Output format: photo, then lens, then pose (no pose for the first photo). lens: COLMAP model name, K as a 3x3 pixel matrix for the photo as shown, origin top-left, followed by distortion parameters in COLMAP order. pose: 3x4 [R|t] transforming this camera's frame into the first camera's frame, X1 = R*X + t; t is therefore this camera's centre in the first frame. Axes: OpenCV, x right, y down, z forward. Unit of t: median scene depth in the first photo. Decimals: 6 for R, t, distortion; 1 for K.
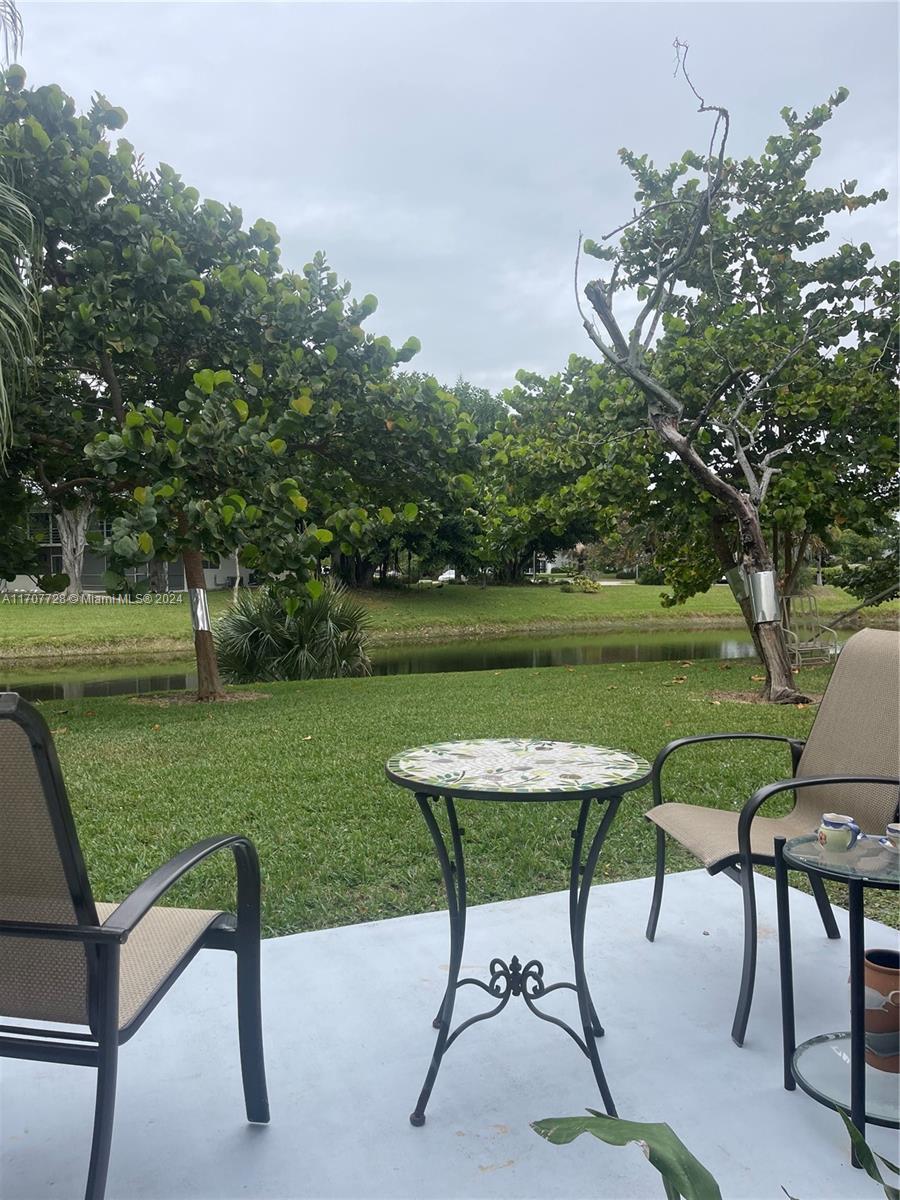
lens RADIAL K [[911.8, 0, 450.0], [0, 911.8, 600.0], [0, 0, 1]] dist [0.166367, -0.000657]
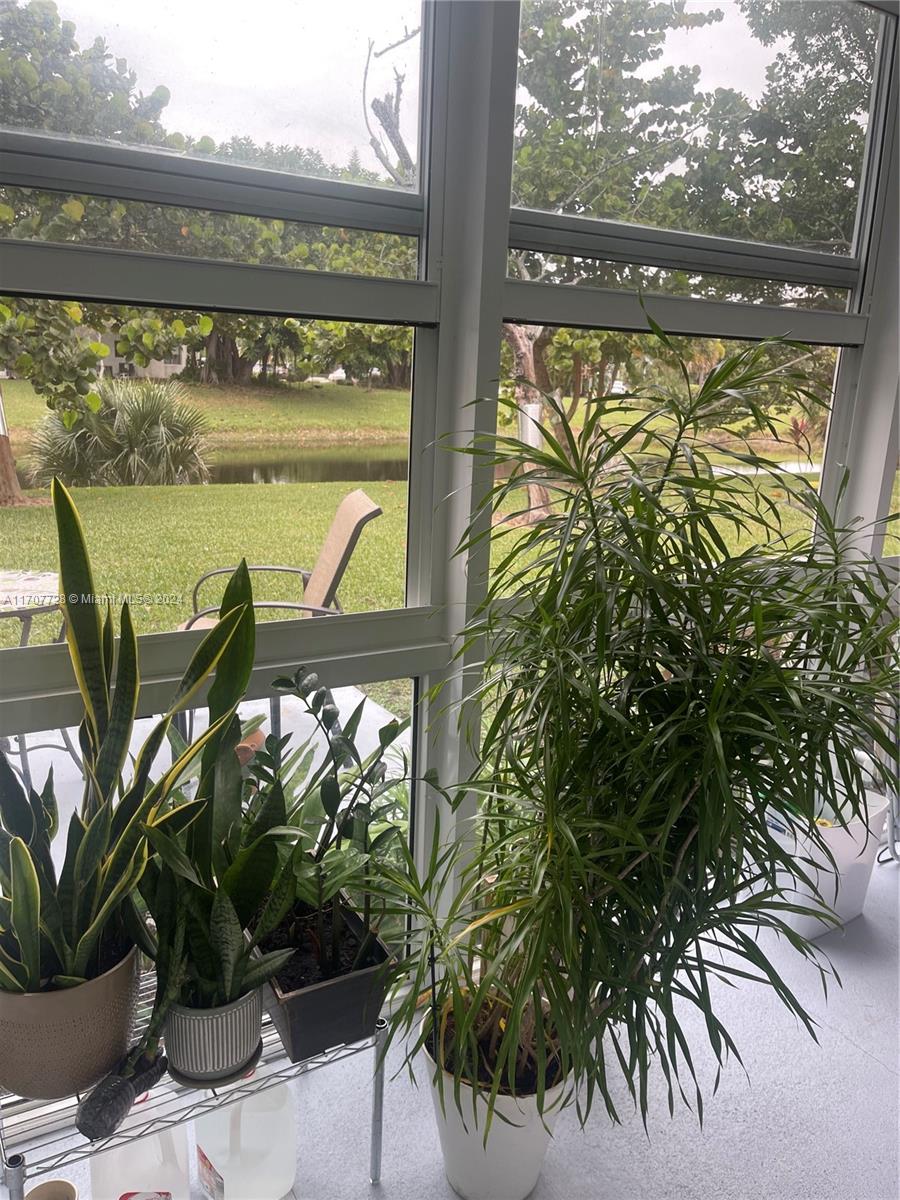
lens RADIAL K [[933.2, 0, 450.0], [0, 933.2, 600.0], [0, 0, 1]] dist [0.051030, -0.011989]
pose [[0.995342, 0.025543, 0.092959, 0.096728], [-0.044576, 0.976930, 0.208855, -0.020608], [-0.085480, -0.212026, 0.973518, -0.066606]]
